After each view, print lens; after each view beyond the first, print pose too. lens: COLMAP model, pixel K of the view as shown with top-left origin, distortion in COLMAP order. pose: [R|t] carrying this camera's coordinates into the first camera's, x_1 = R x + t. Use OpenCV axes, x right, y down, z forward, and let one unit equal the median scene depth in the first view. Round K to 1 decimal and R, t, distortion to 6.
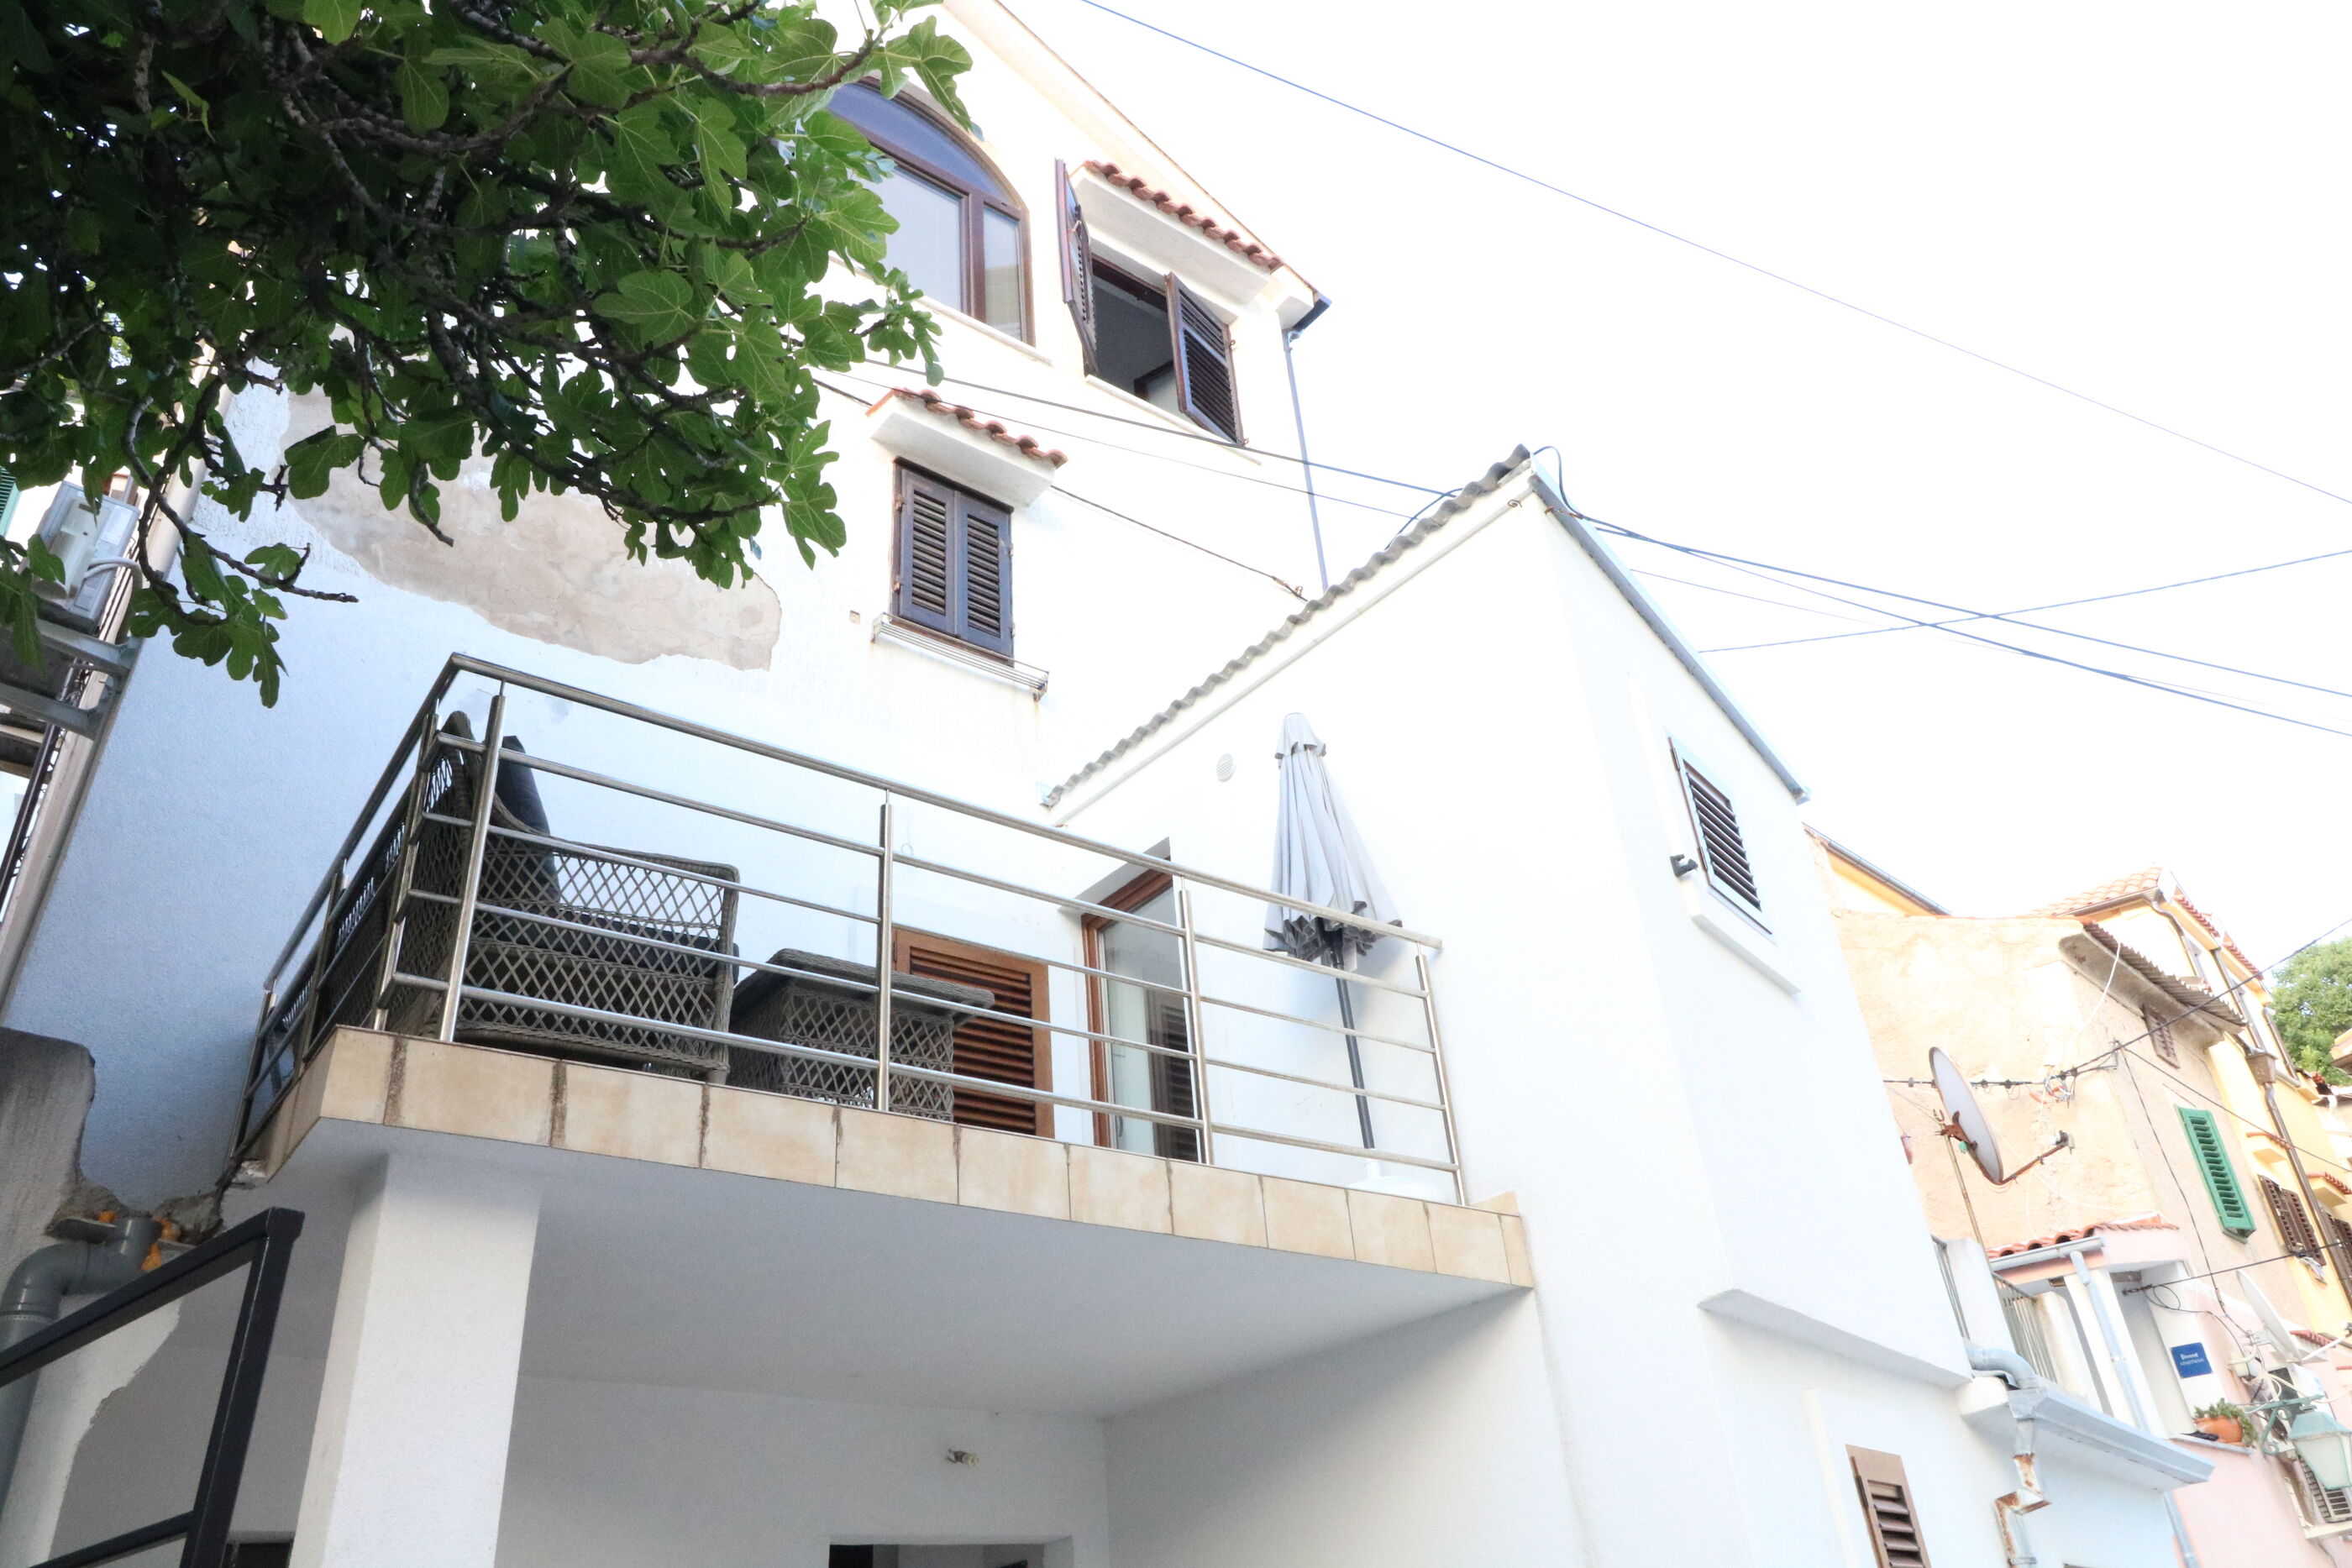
lens RADIAL K [[1609.7, 0, 1176.0], [0, 1609.7, 784.0], [0, 0, 1]] dist [0.003480, -0.003406]
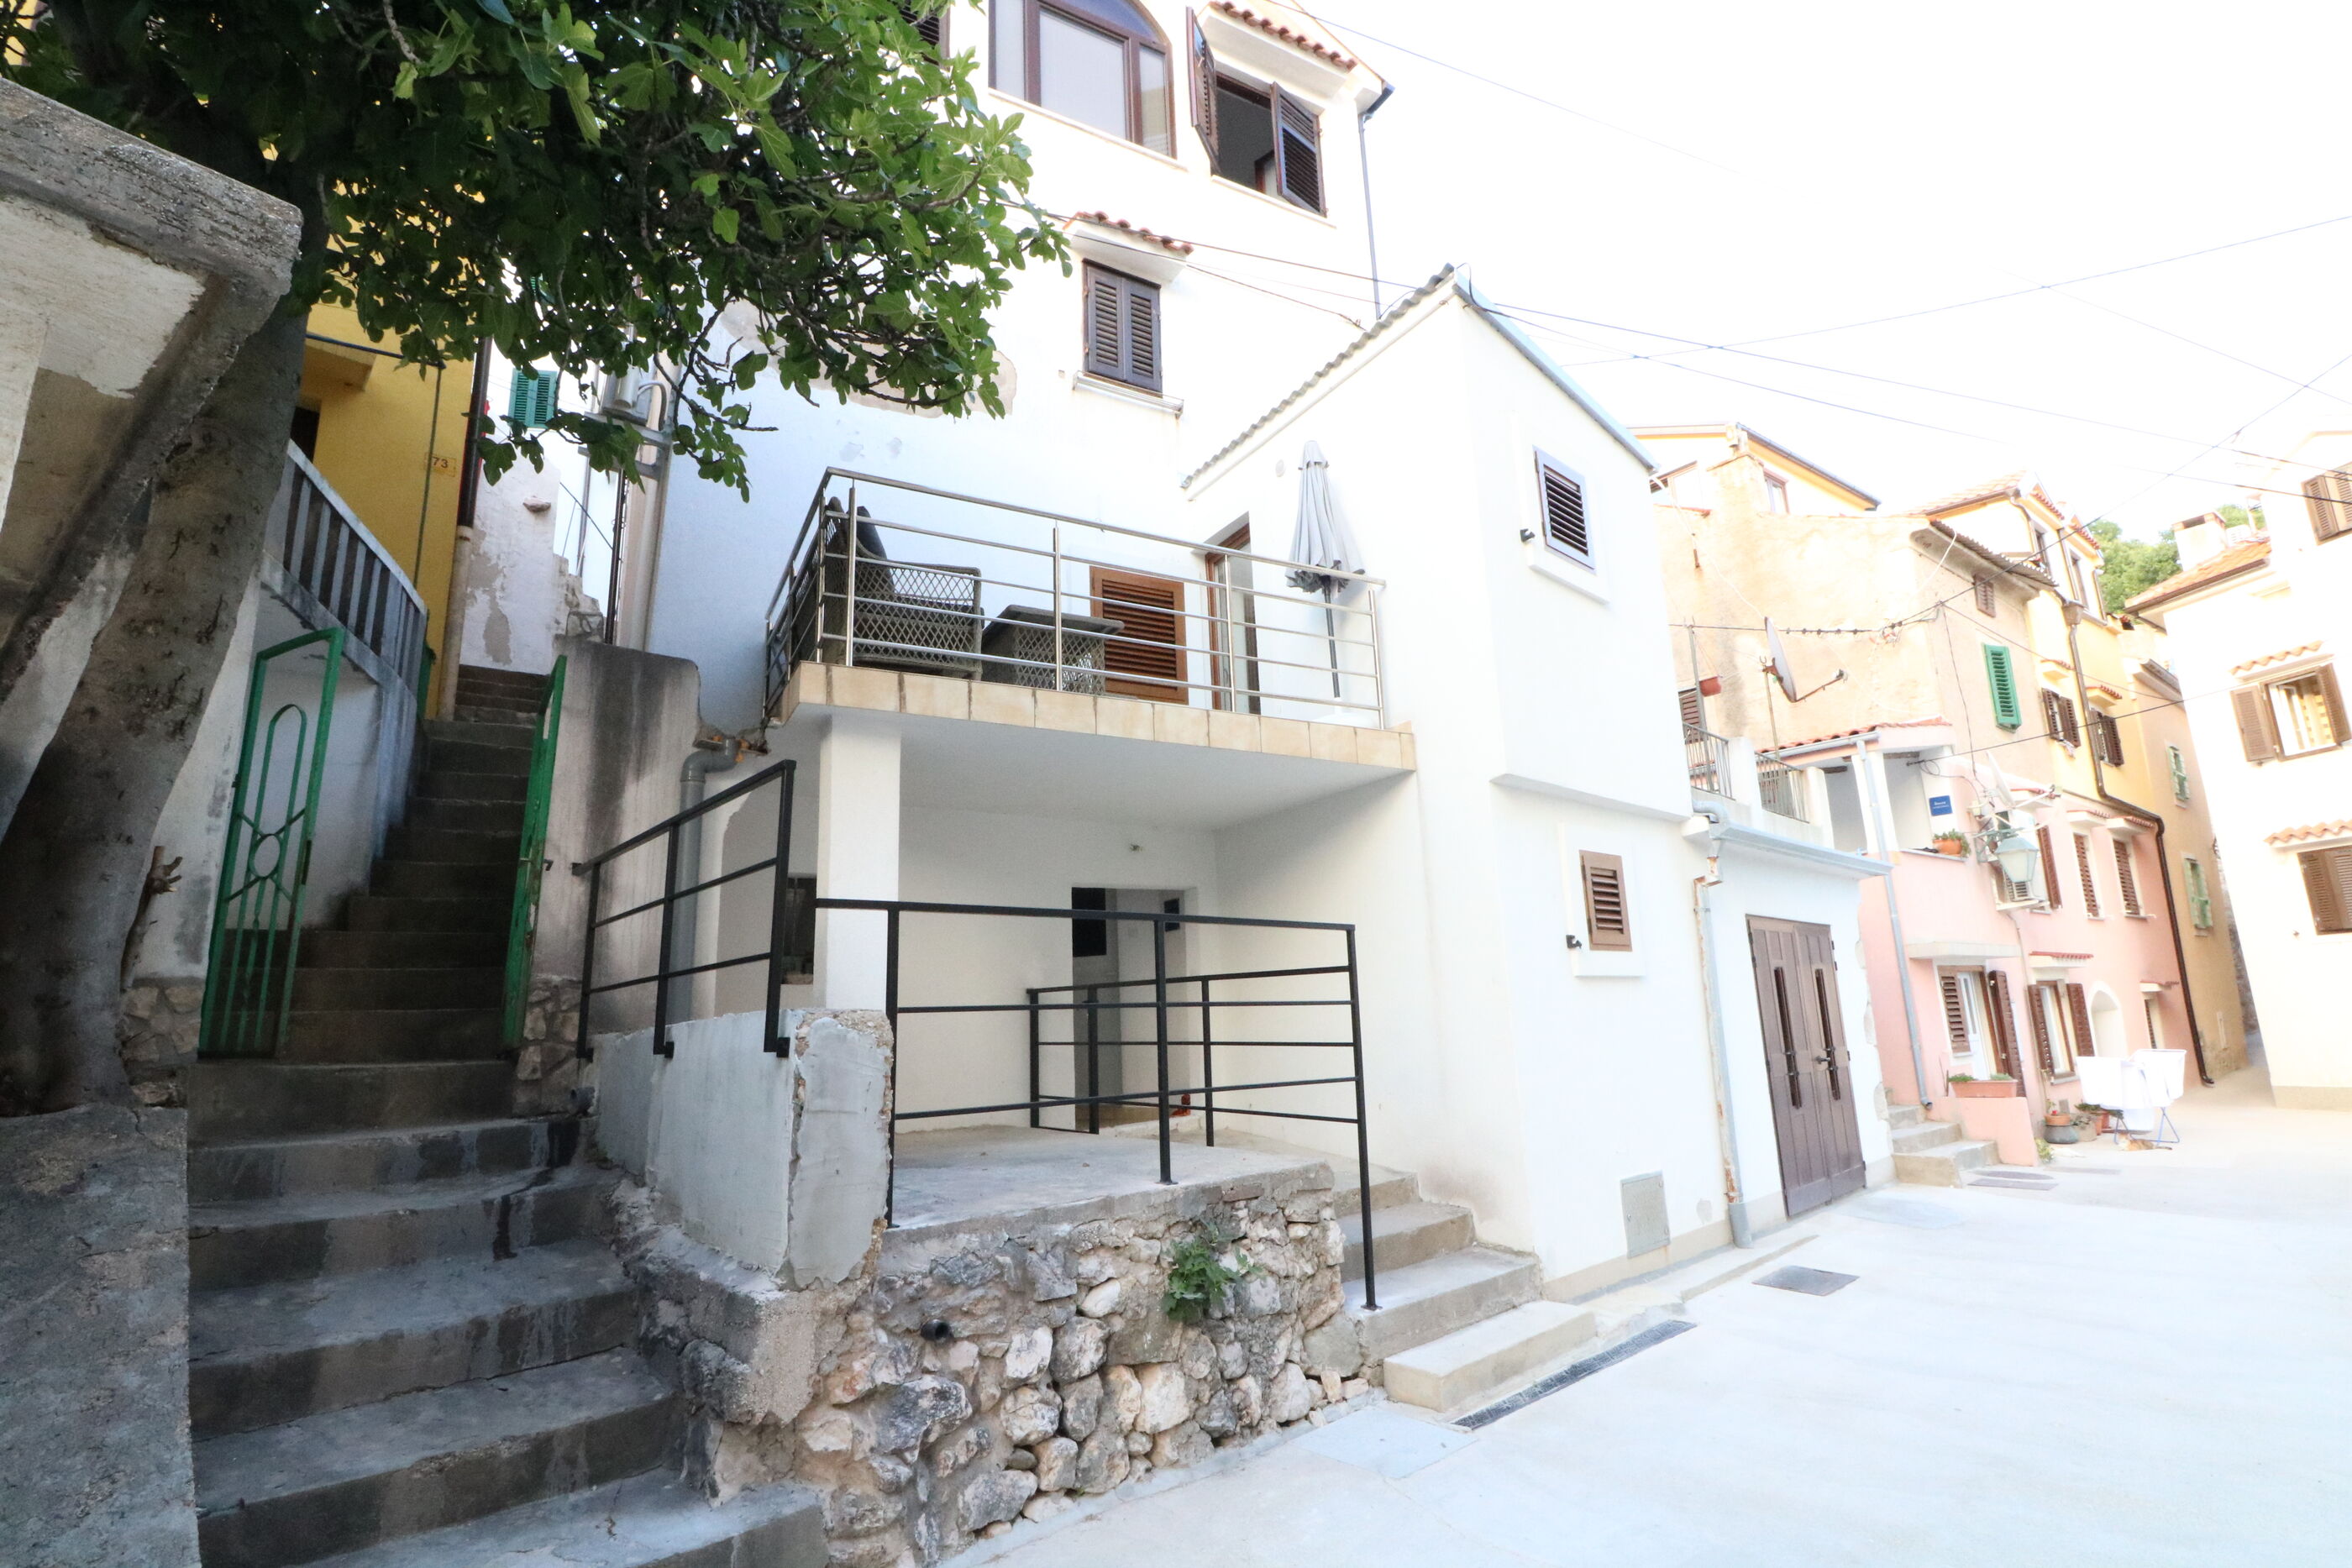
lens RADIAL K [[1057.6, 0, 1176.0], [0, 1057.6, 784.0], [0, 0, 1]] dist [-0.004179, -0.000587]
pose [[0.989287, 0.009598, -0.145671, 0.109682], [0.038656, 0.944996, 0.324789, -0.077010], [0.140776, -0.326940, 0.934501, -0.183826]]
